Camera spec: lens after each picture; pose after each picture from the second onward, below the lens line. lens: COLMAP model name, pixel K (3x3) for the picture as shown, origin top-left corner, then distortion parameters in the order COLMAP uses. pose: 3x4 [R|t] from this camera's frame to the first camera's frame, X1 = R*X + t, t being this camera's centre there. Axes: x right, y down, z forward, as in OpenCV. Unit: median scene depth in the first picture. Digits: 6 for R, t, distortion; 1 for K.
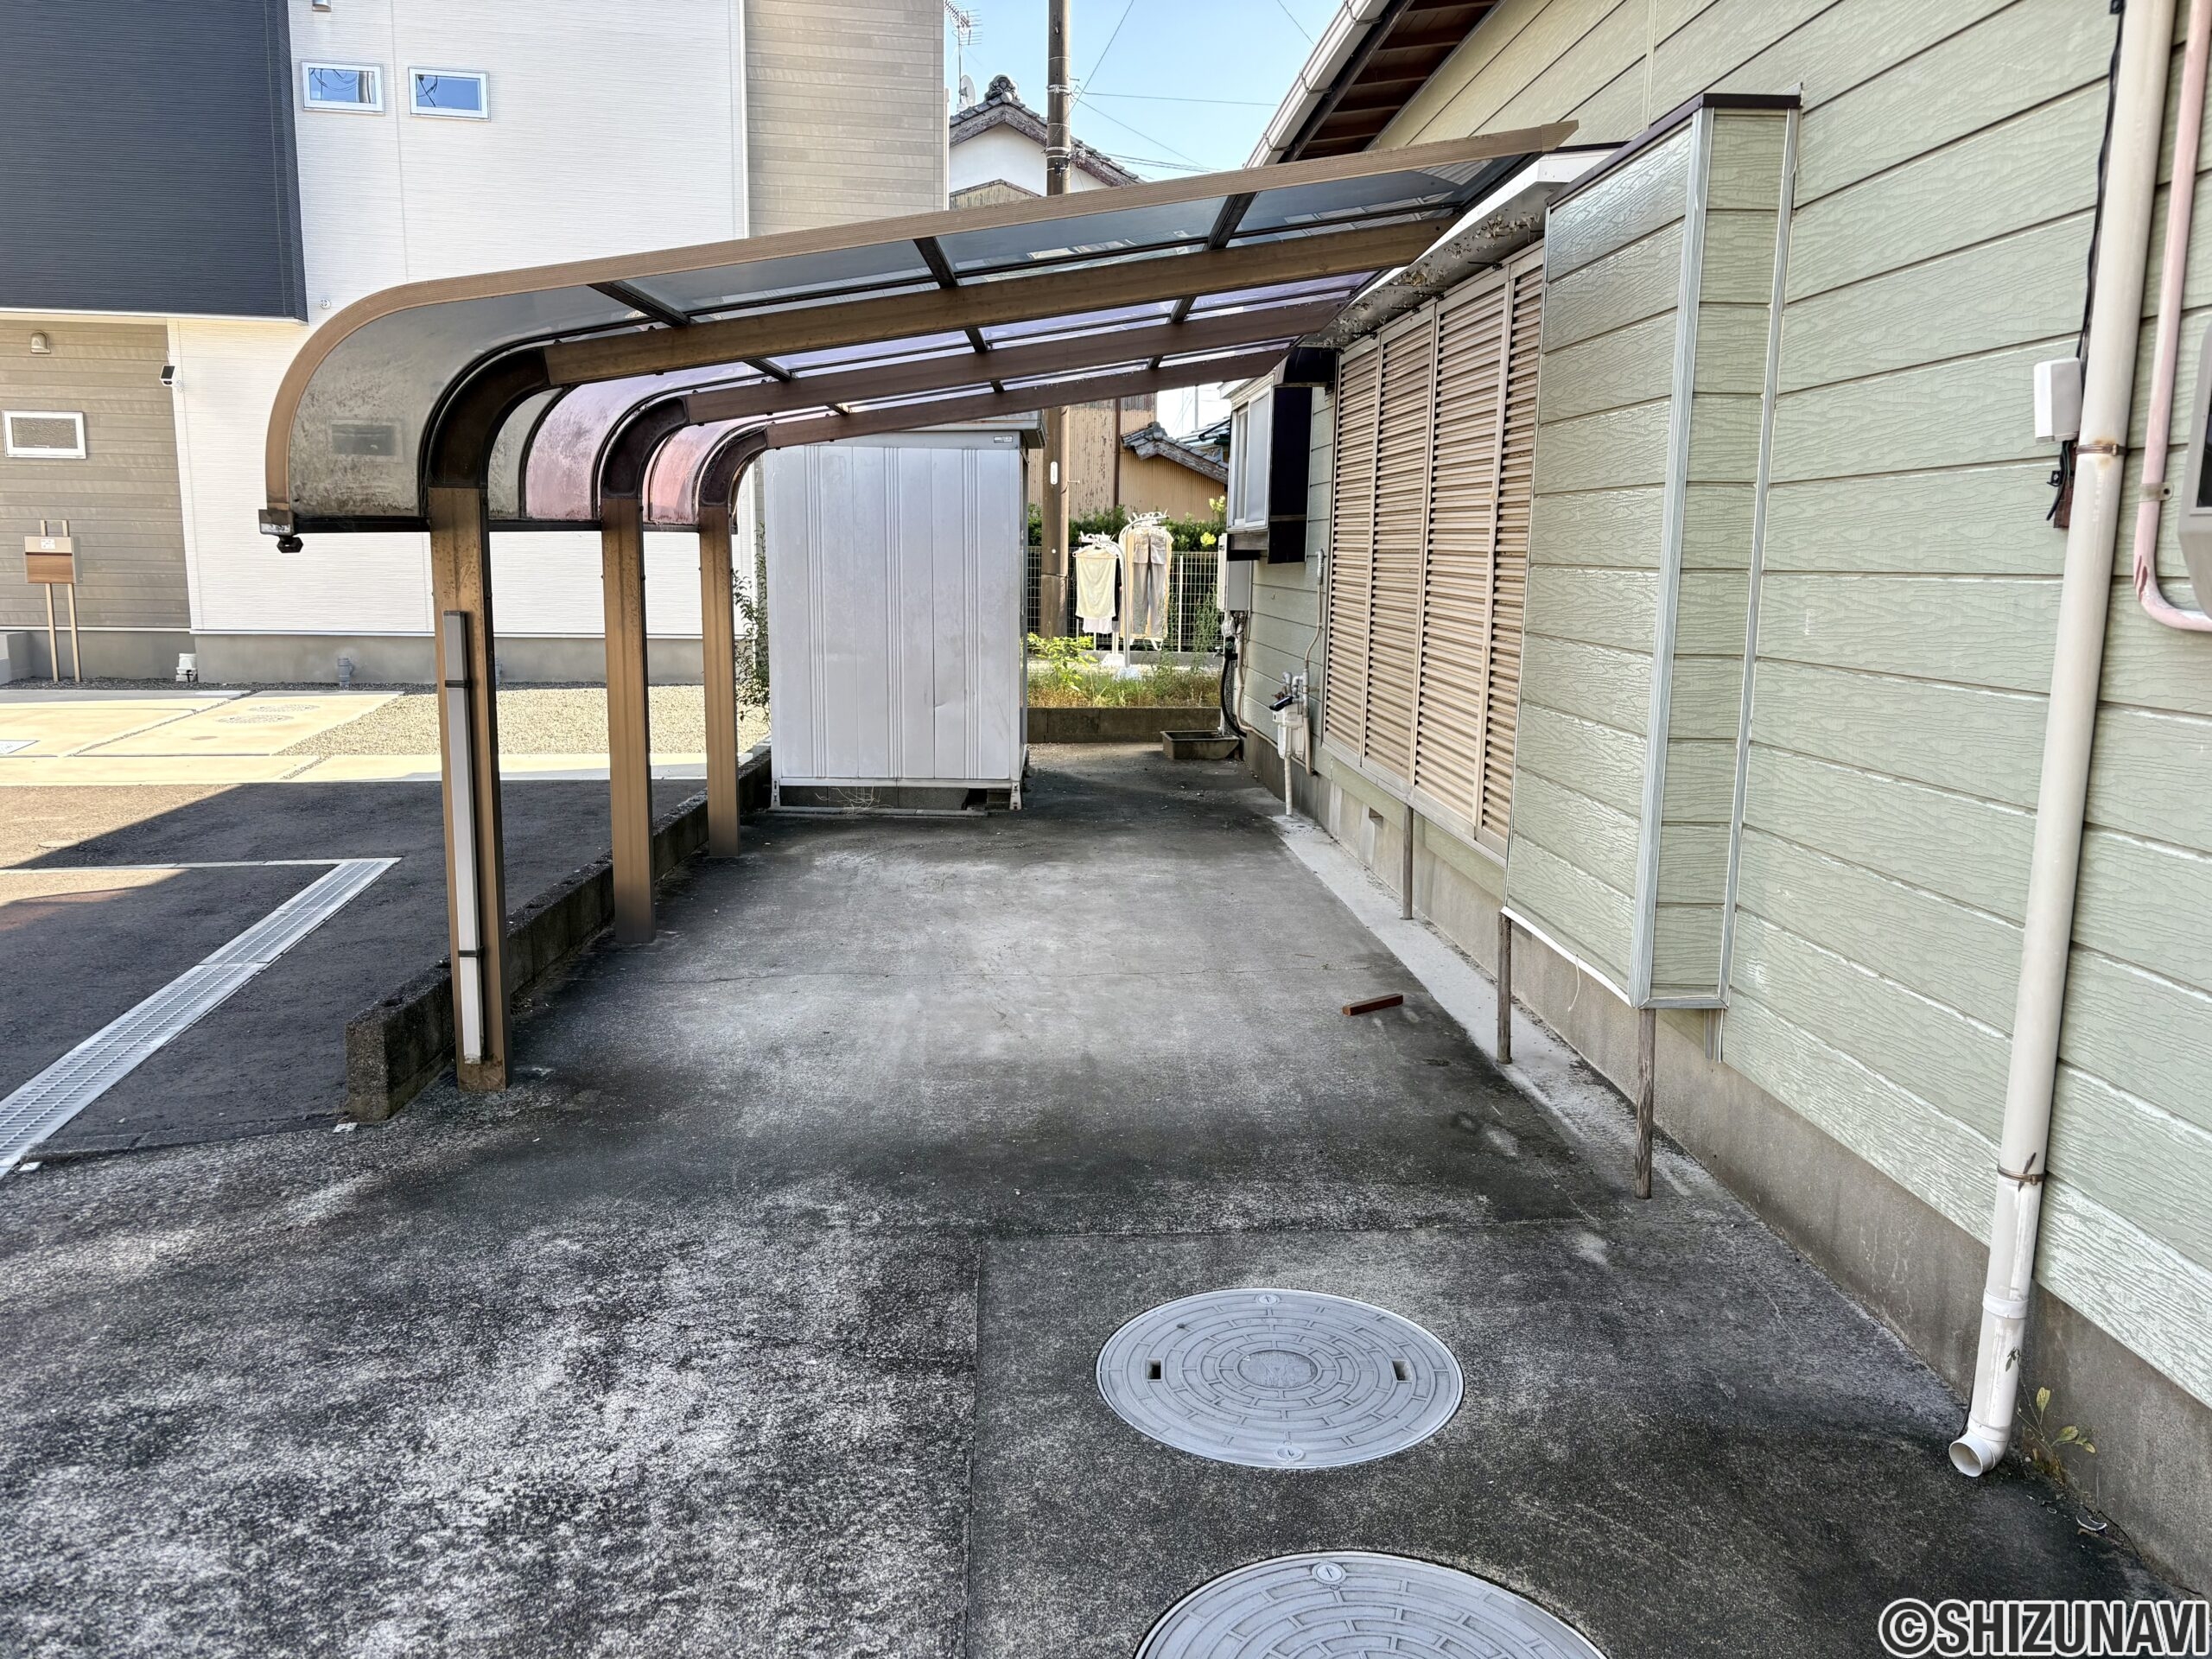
lens RADIAL K [[1683.5, 0, 1109.5], [0, 1683.5, 819.0], [0, 0, 1]] dist [0.024066, 0.001775]
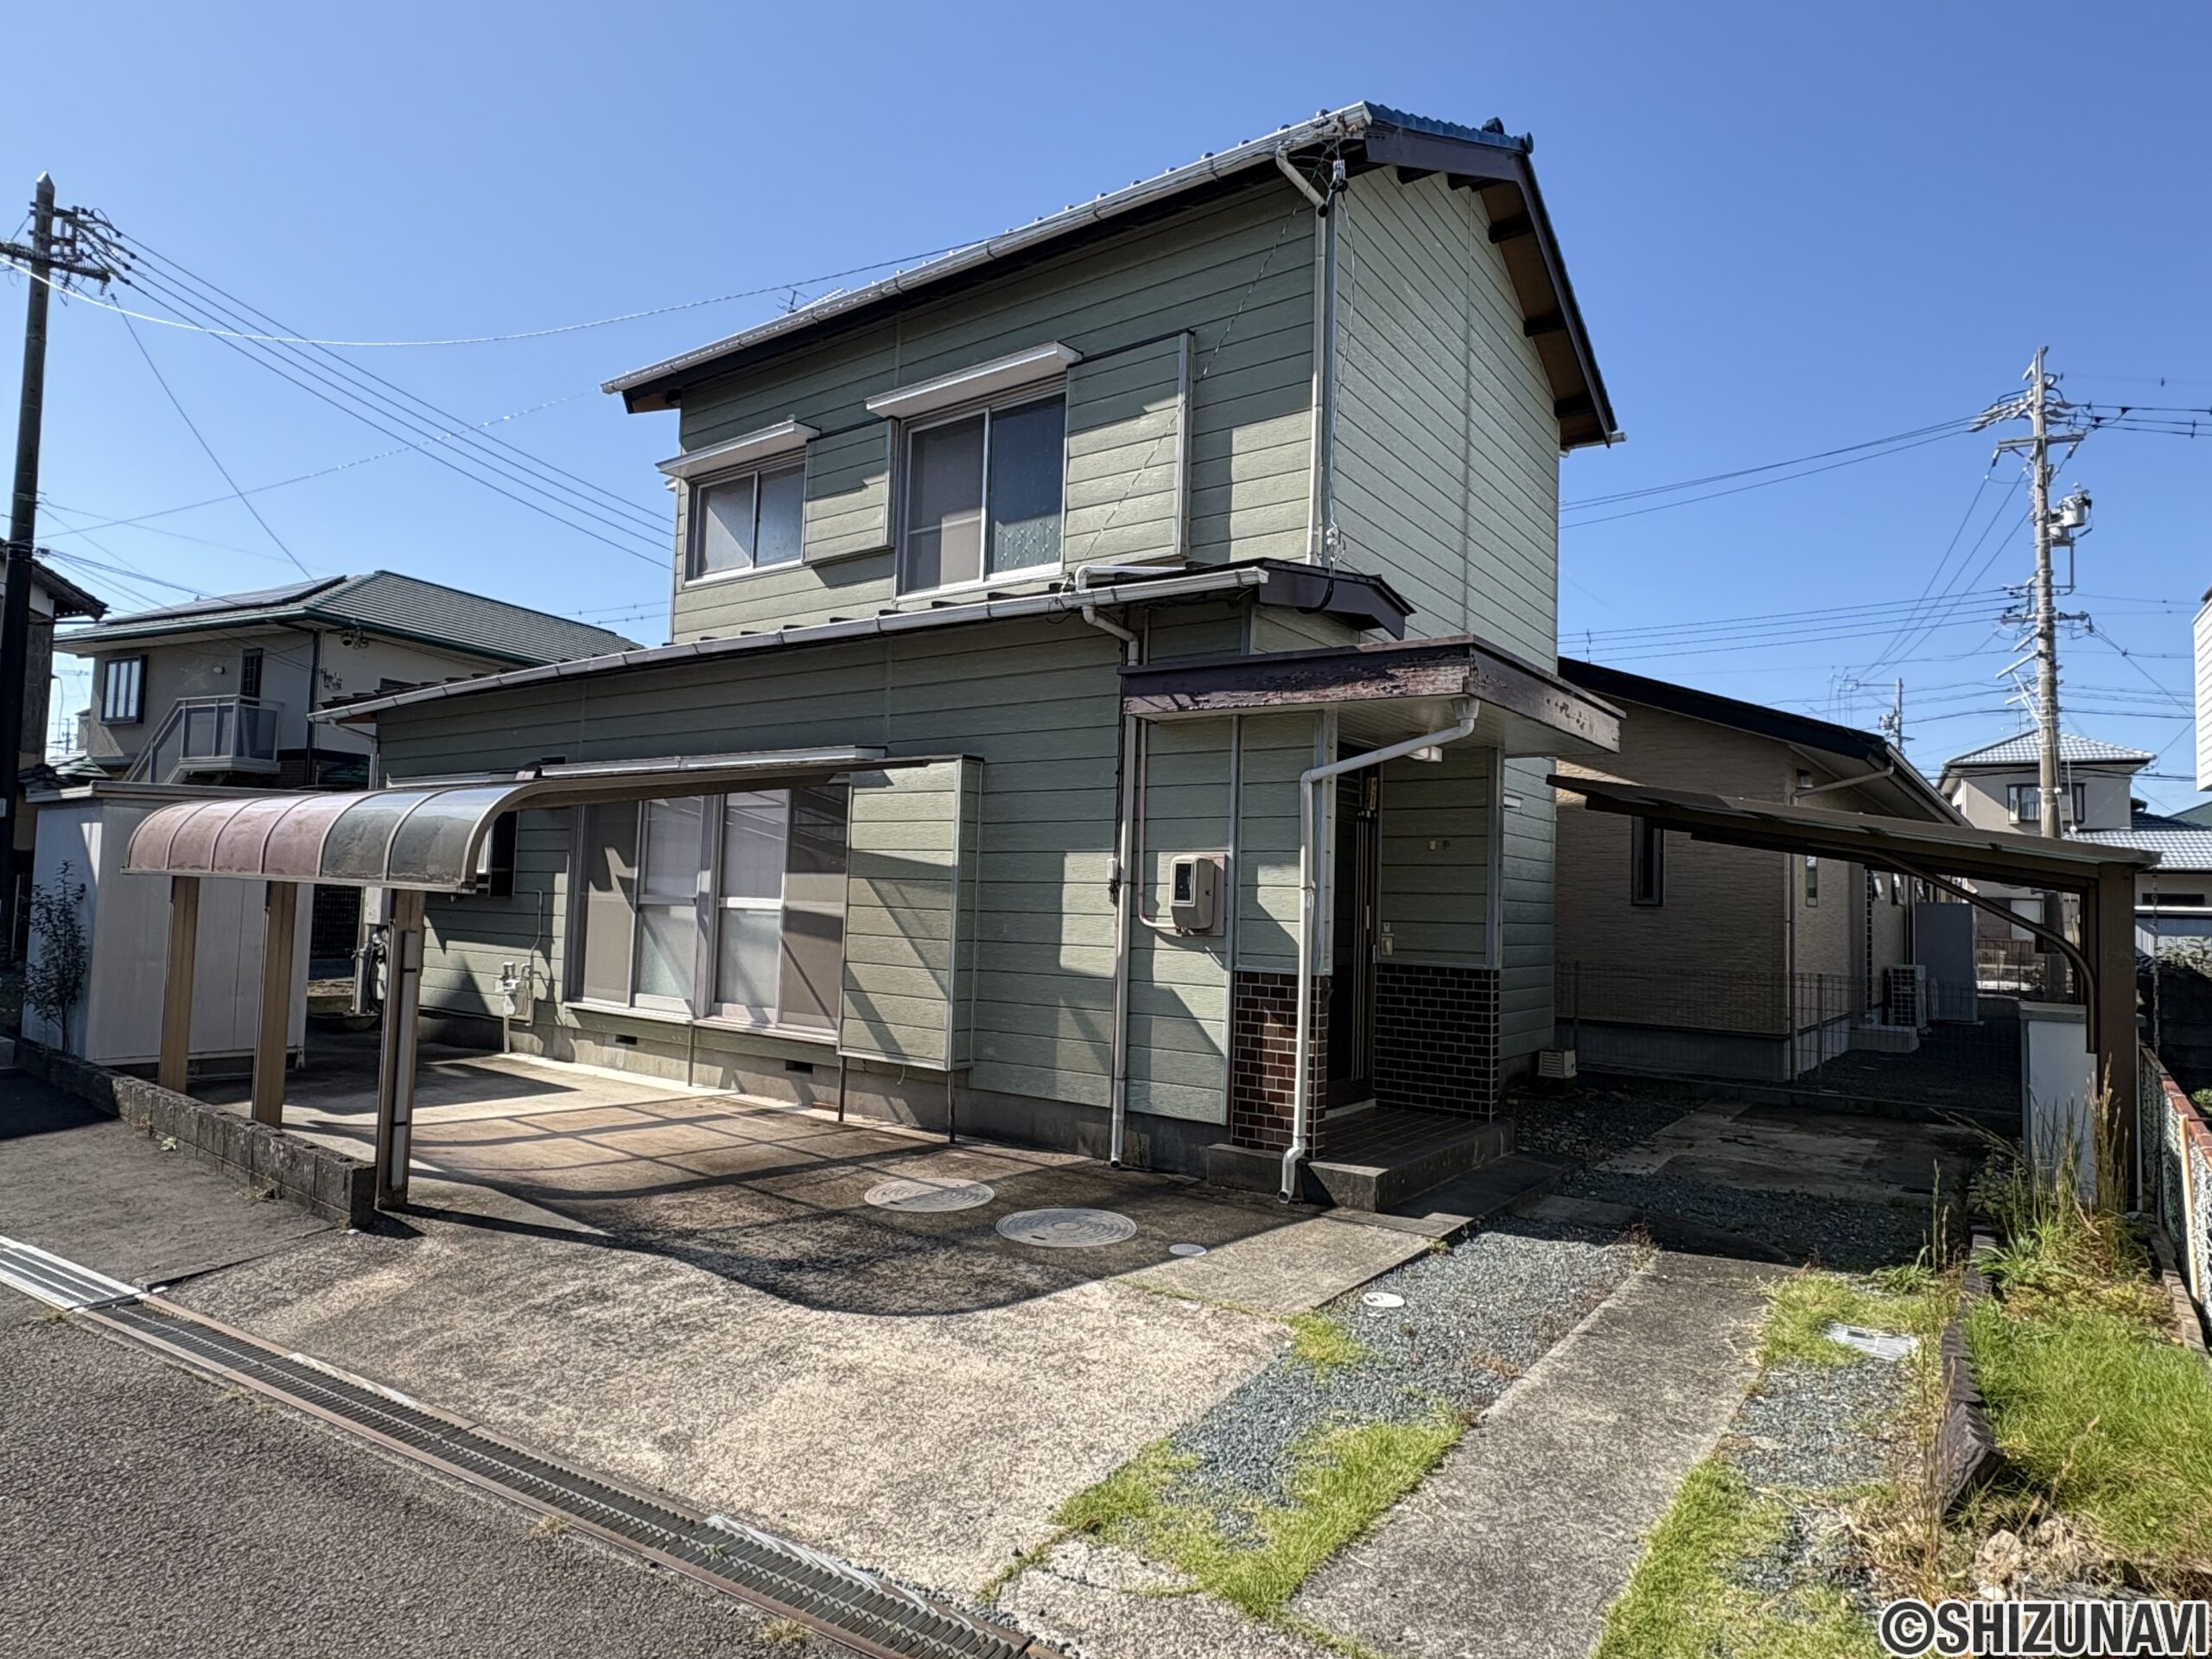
lens RADIAL K [[1259.9, 0, 1099.5], [0, 1259.9, 839.4], [0, 0, 1]] dist [-0.002465, 0.002200]
pose [[0.633127, 0.042936, 0.772856, -1.487338], [0.104214, 0.984641, -0.140074, 0.073313], [-0.767000, 0.169227, 0.618929, -0.666991]]
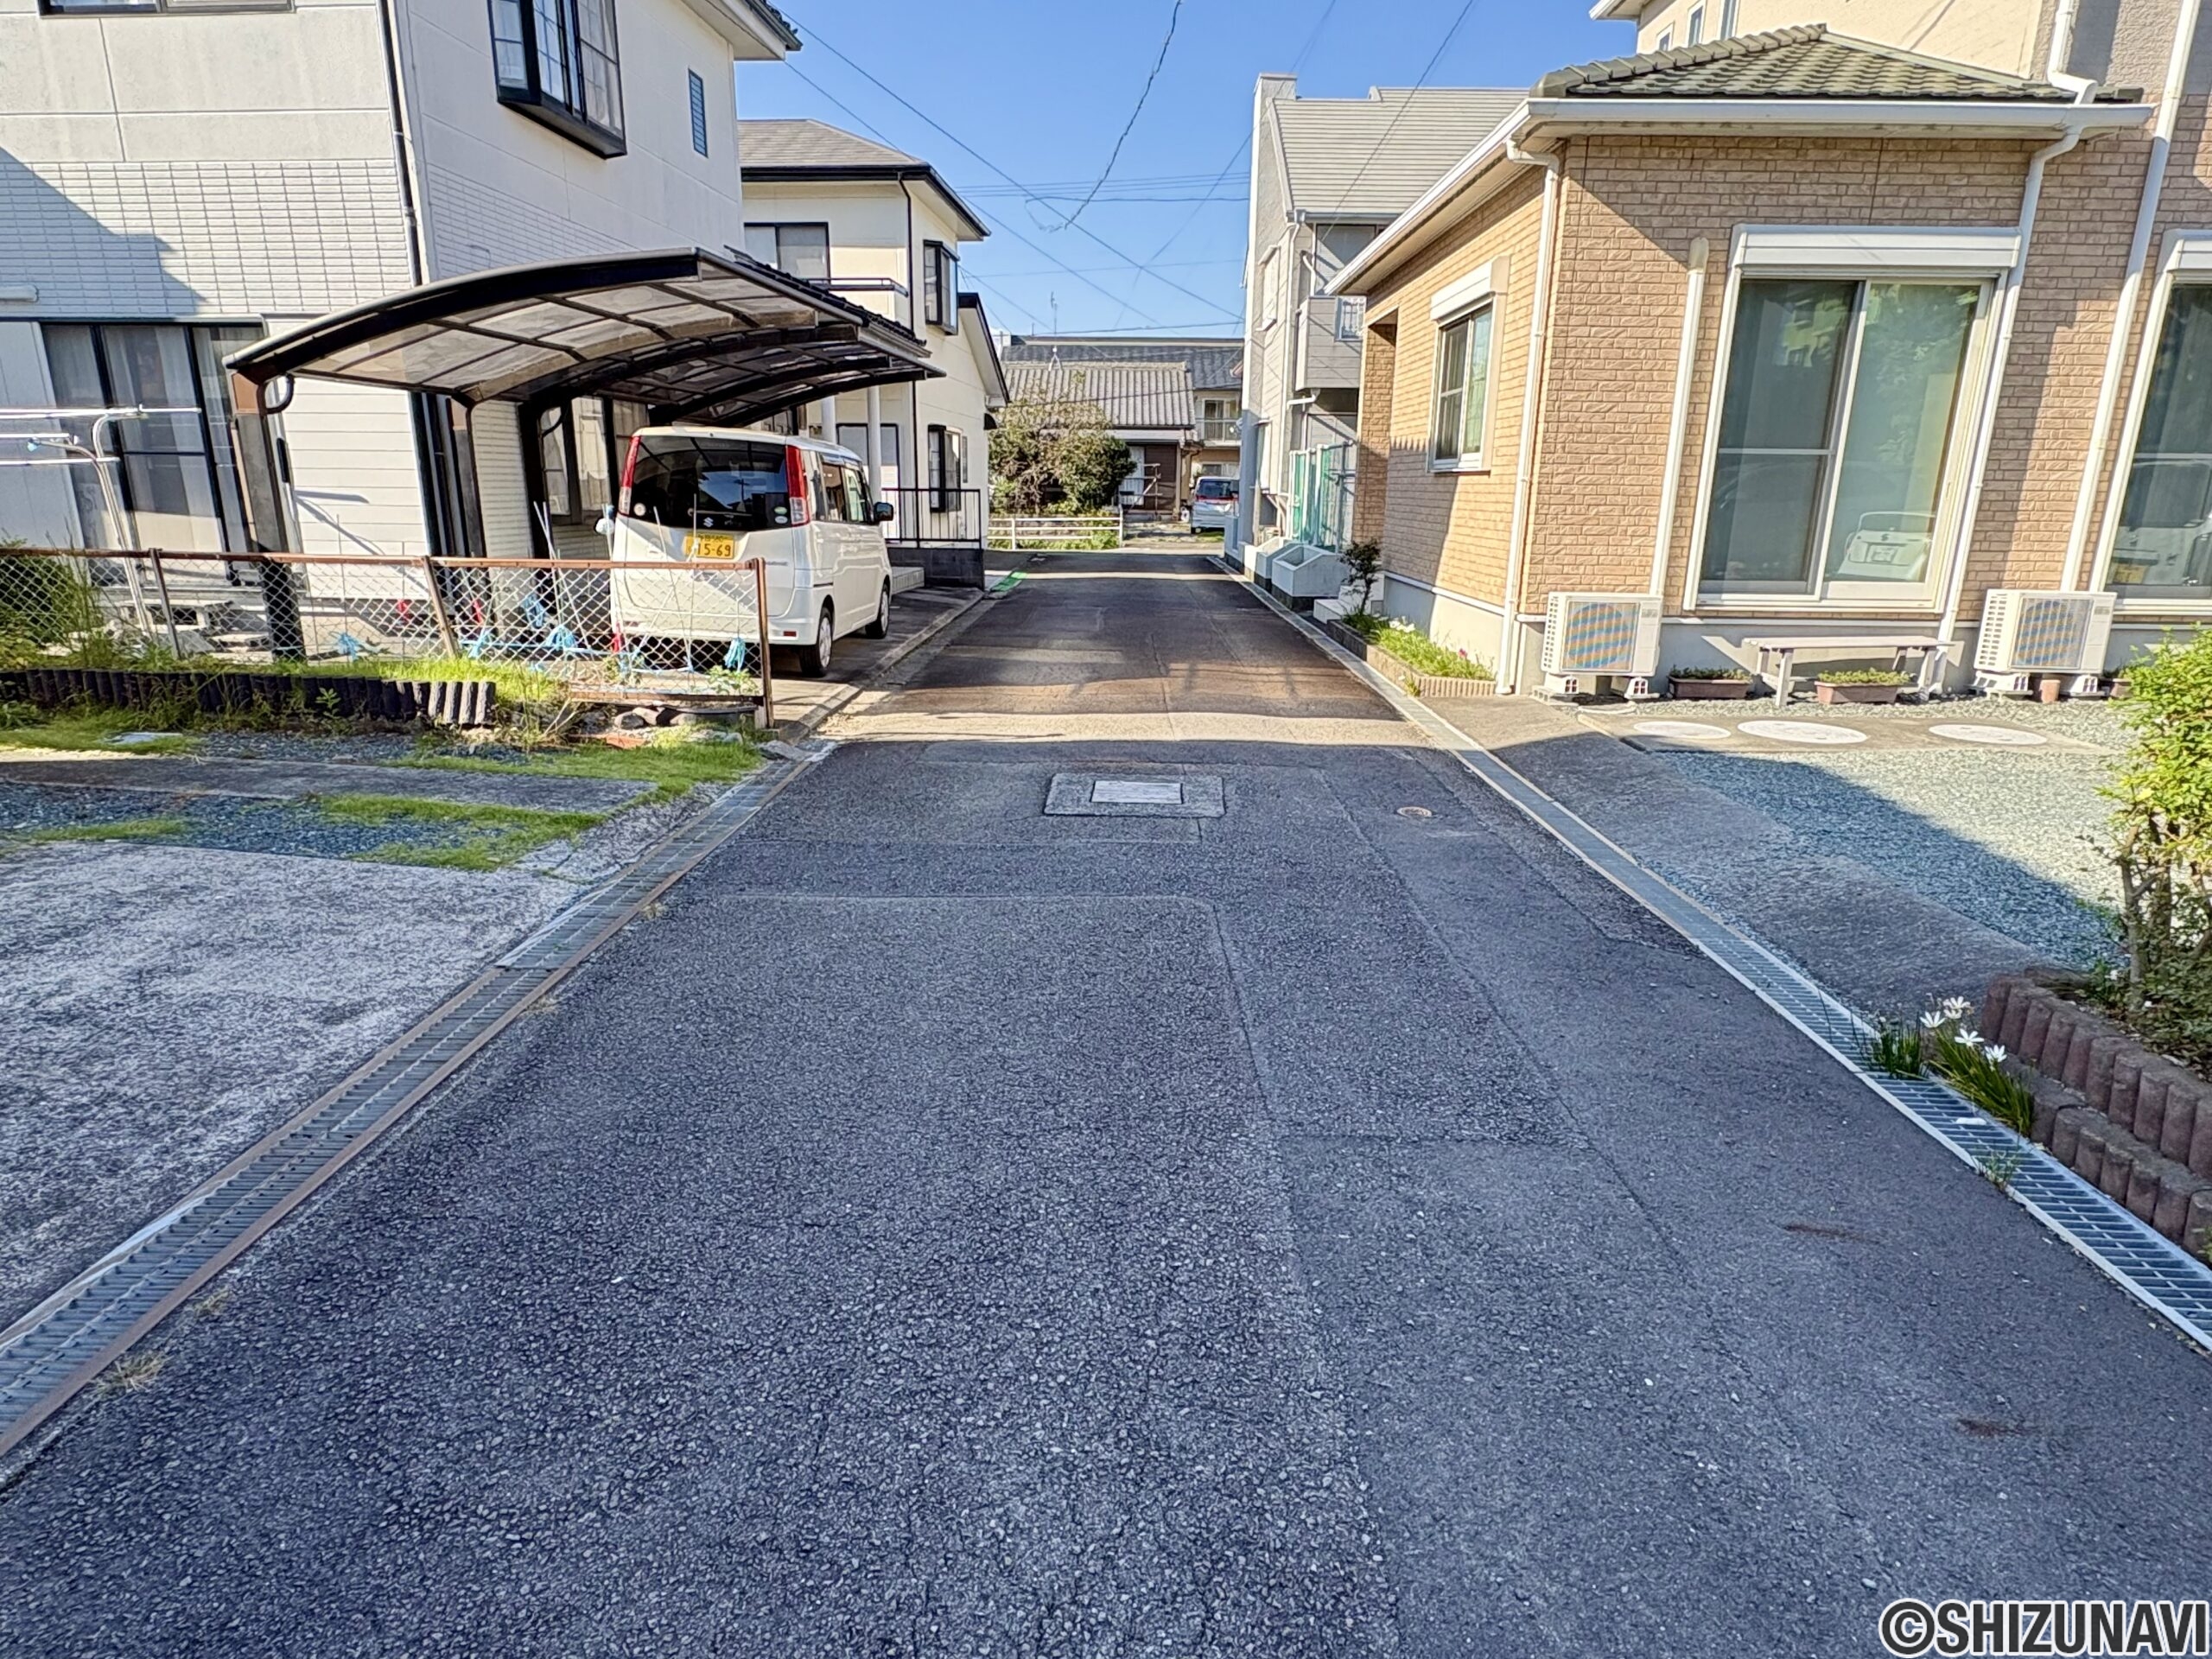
lens RADIAL K [[1259.9, 0, 1112.5], [0, 1259.9, 827.1], [0, 0, 1]] dist [-0.002465, 0.002200]
pose [[-0.983931, -0.071631, 0.163553, -1.625428], [0.003513, 0.908054, 0.418837, -0.192647], [-0.178517, 0.412681, -0.893211, 1.447322]]
